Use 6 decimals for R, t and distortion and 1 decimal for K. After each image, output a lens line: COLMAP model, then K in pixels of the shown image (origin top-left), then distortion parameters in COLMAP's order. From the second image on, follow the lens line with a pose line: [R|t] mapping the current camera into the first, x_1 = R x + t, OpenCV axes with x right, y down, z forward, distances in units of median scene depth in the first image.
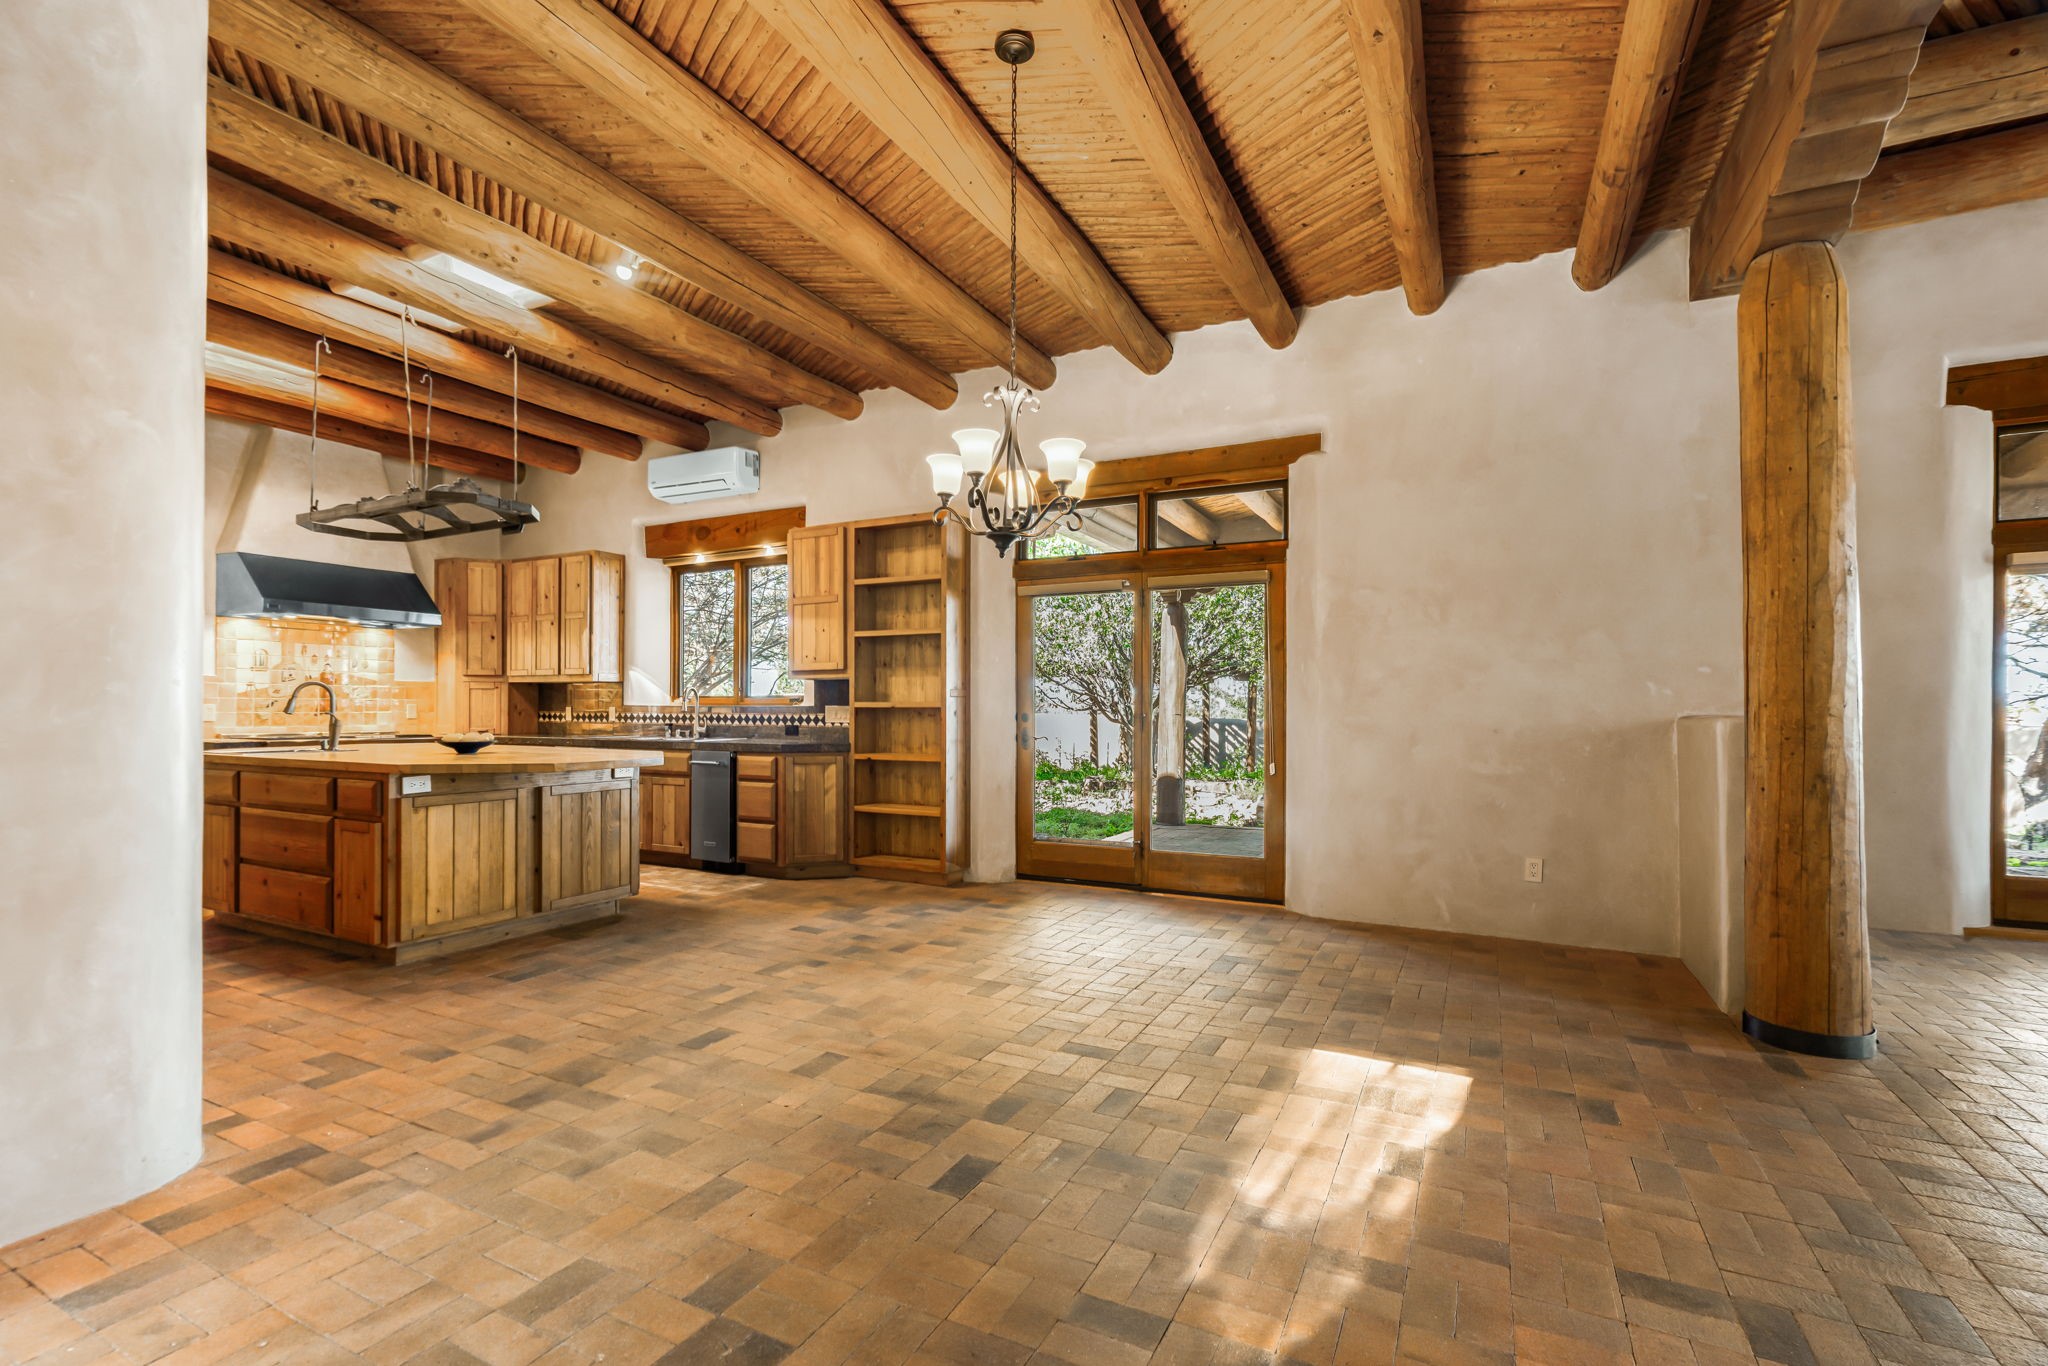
lens RADIAL K [[928.6, 0, 1021.0], [0, 928.6, 705.9], [0, 0, 1]] dist [-0.002879, 0.000153]
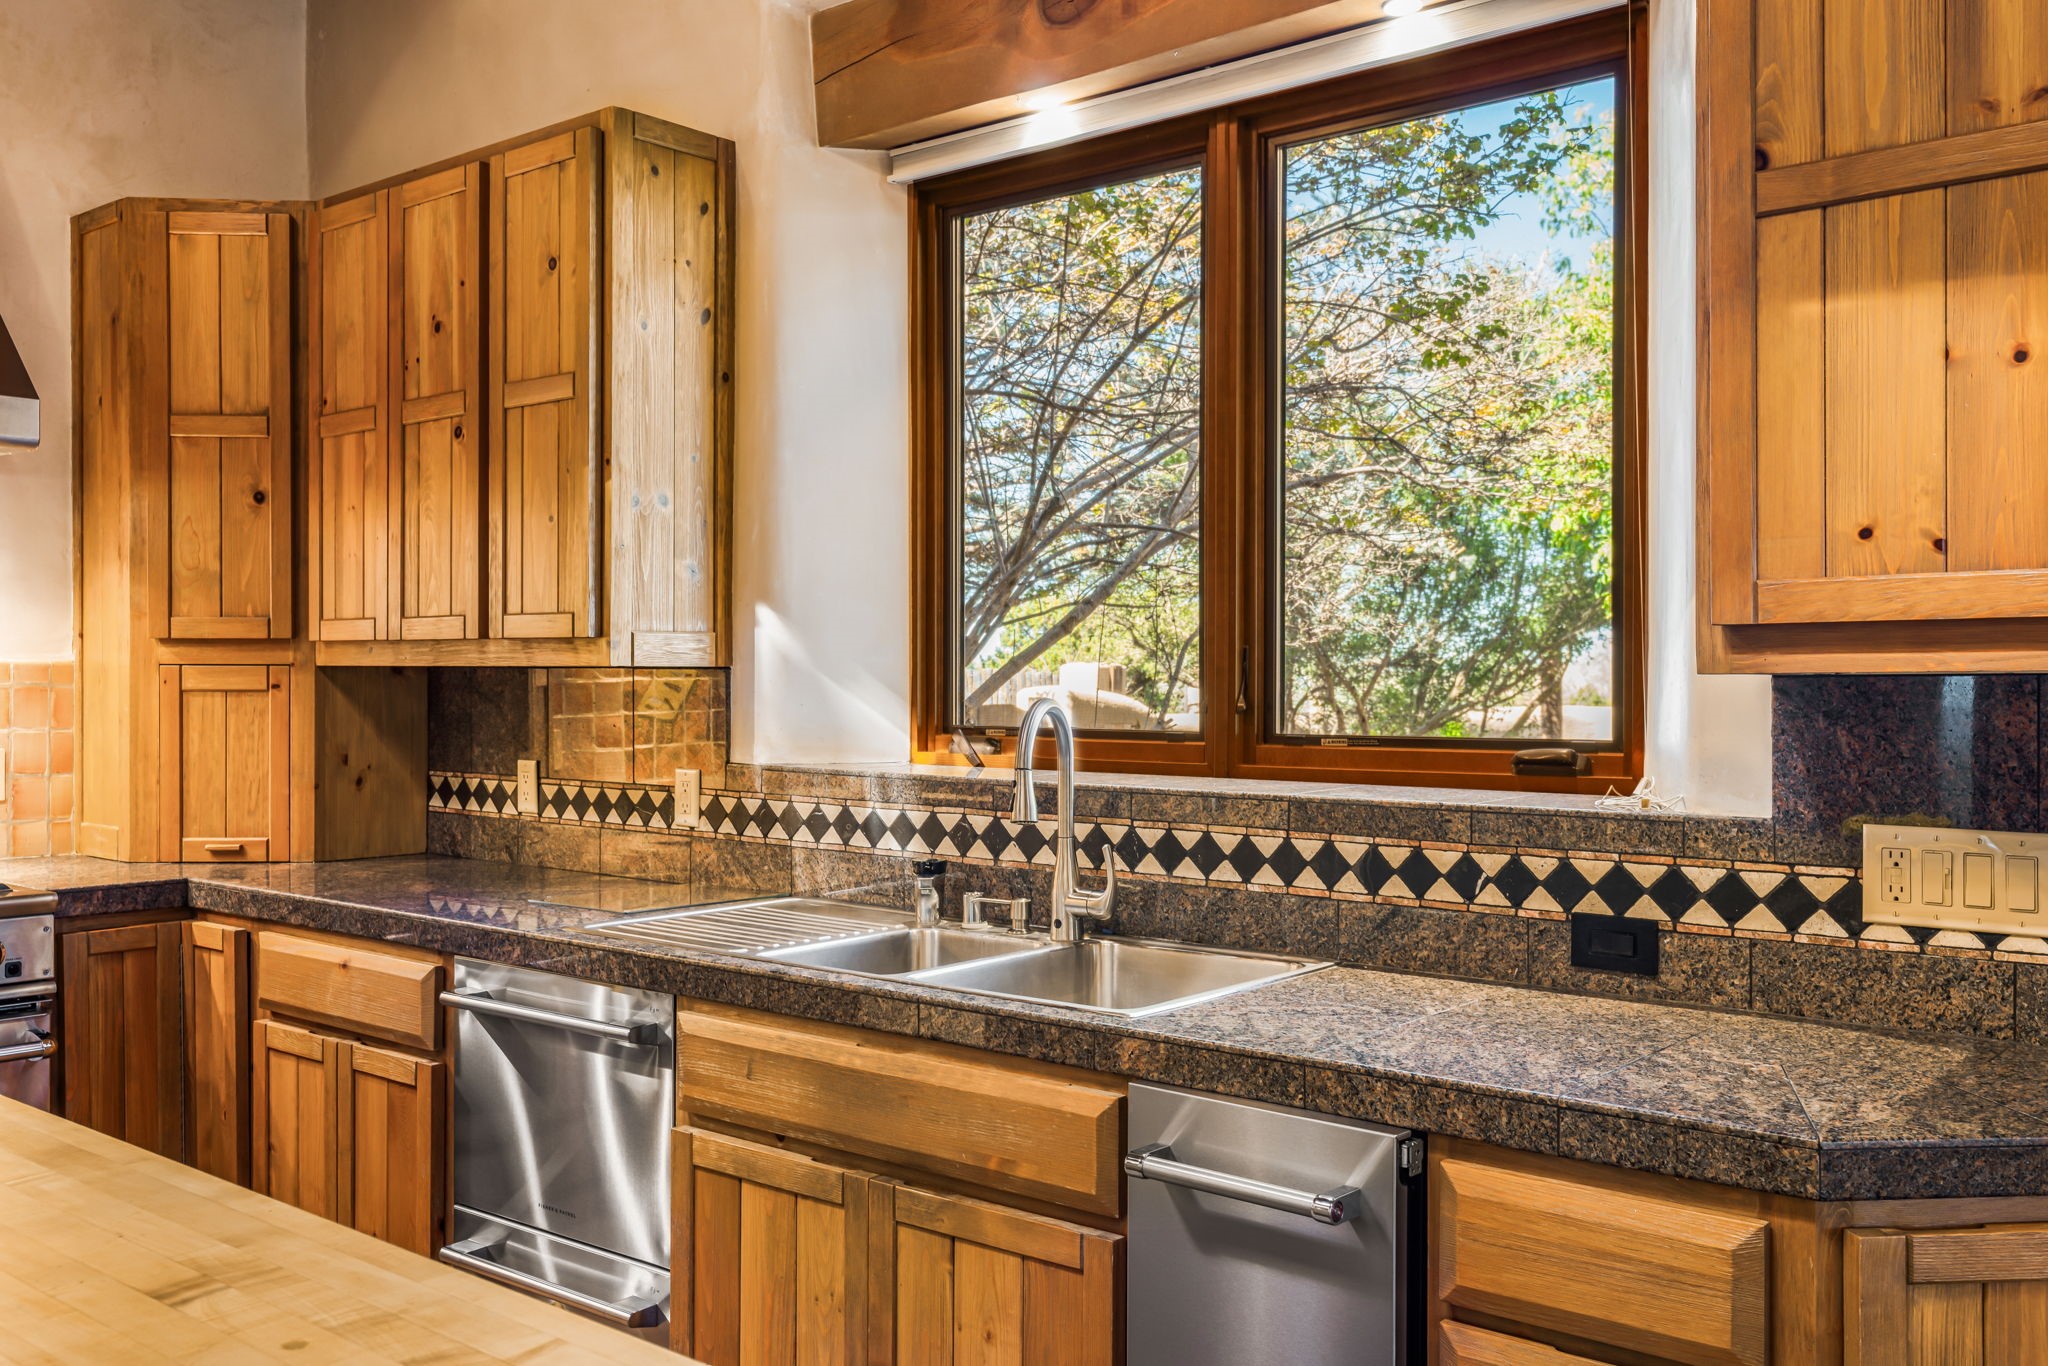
lens RADIAL K [[1750.3, 0, 1024.0], [0, 1750.3, 683.0], [0, 0, 1]] dist [0.007898, 0.000759]
pose [[0.977327, 0.000688, -0.211733, -0.329260], [0.001008, 0.999968, 0.007906, -0.032270], [0.211731, -0.007940, 0.977296, 0.731550]]
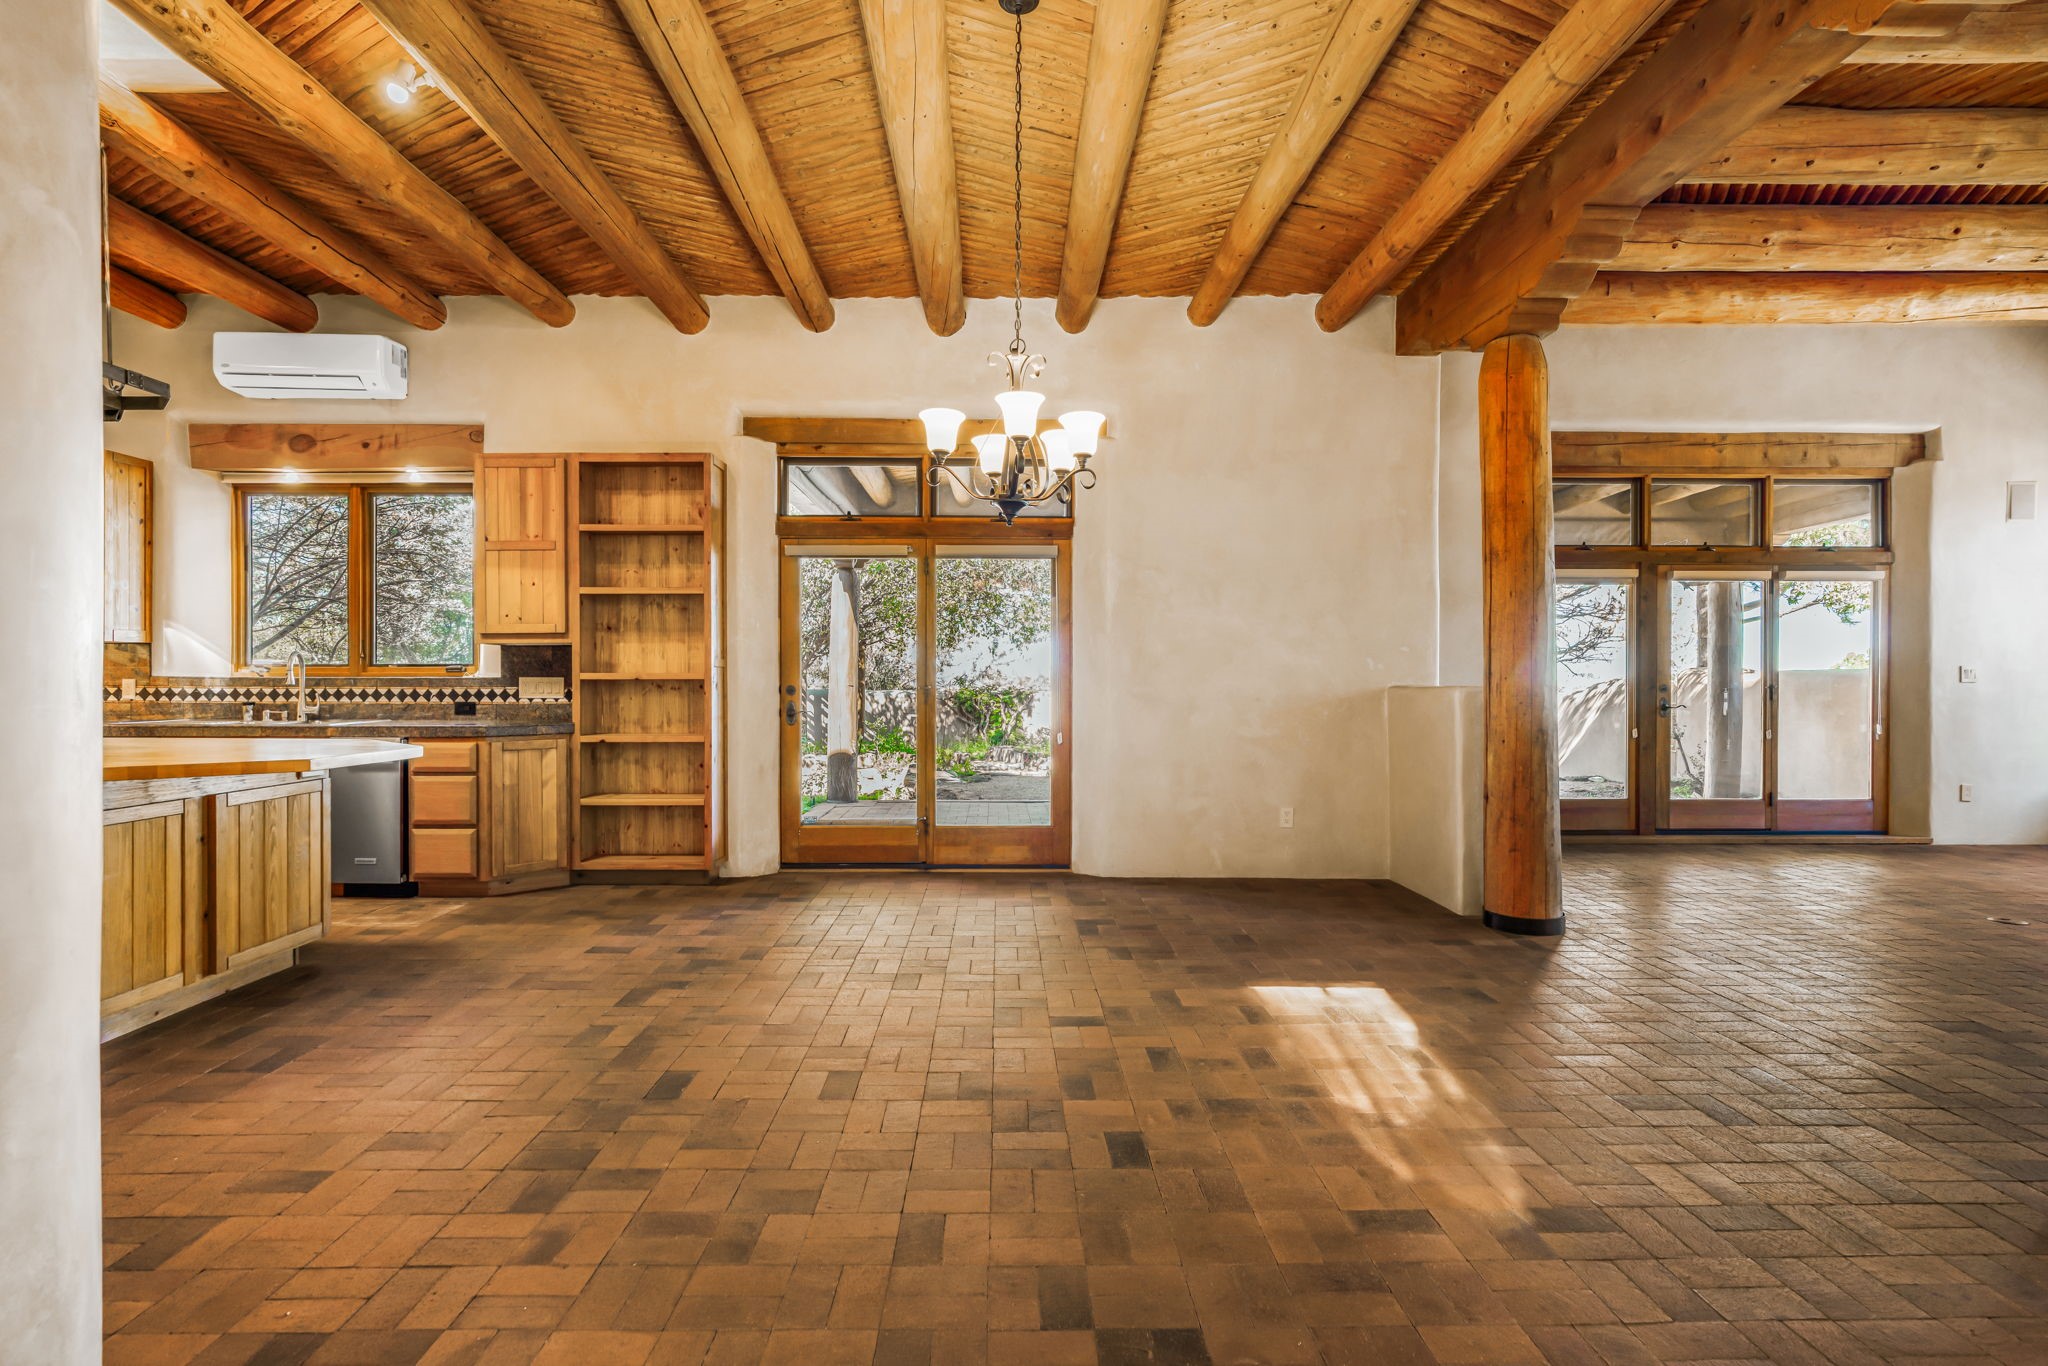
lens RADIAL K [[984.6, 0, 1024.0], [0, 984.6, 683.0], [0, 0, 1]] dist [-0.002169, 0.000860]
pose [[0.879878, -0.003275, 0.475189, -0.259356], [-0.000516, 0.999969, 0.007847, -0.002407], [-0.475200, -0.007149, 0.879849, 0.047857]]
